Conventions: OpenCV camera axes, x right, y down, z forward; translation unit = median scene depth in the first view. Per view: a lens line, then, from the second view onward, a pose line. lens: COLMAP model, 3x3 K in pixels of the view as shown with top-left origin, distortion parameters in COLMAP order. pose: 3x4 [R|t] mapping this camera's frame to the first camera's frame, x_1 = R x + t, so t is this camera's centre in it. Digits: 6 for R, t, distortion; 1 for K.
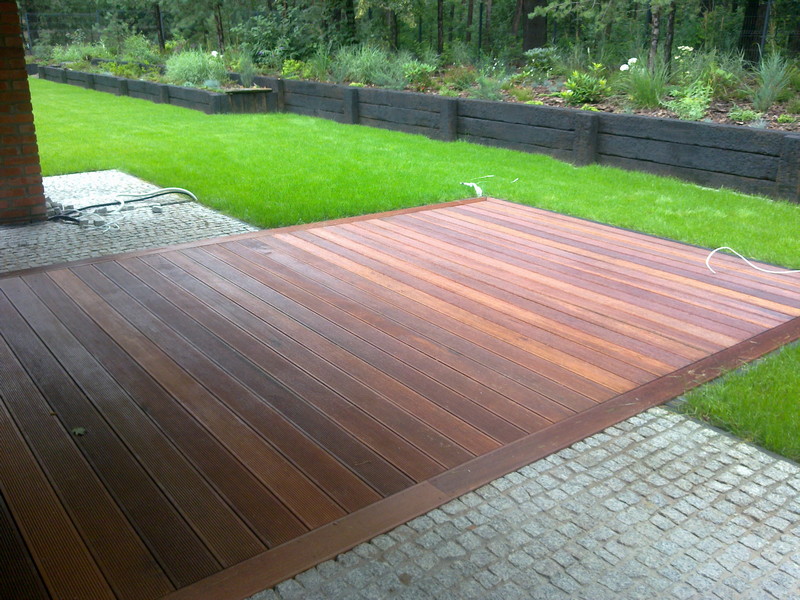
lens RADIAL K [[727.1, 0, 400.0], [0, 727.1, 300.0], [0, 0, 1]] dist [0.106852, -0.168047]
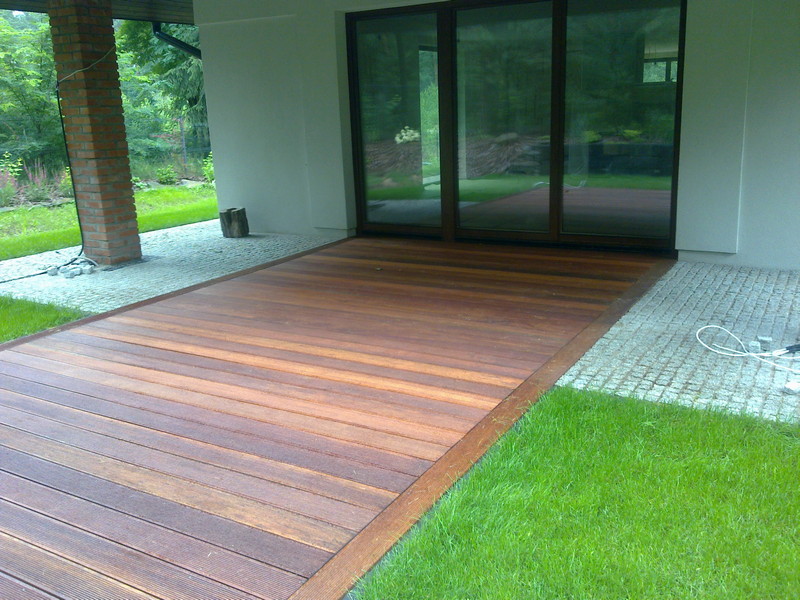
lens RADIAL K [[727.1, 0, 400.0], [0, 727.1, 300.0], [0, 0, 1]] dist [0.106852, -0.168047]
pose [[-0.926958, 0.110986, -0.358373, 0.244587], [-0.104372, 0.841239, 0.530494, -0.724849], [0.360355, 0.529149, -0.768209, 2.075242]]
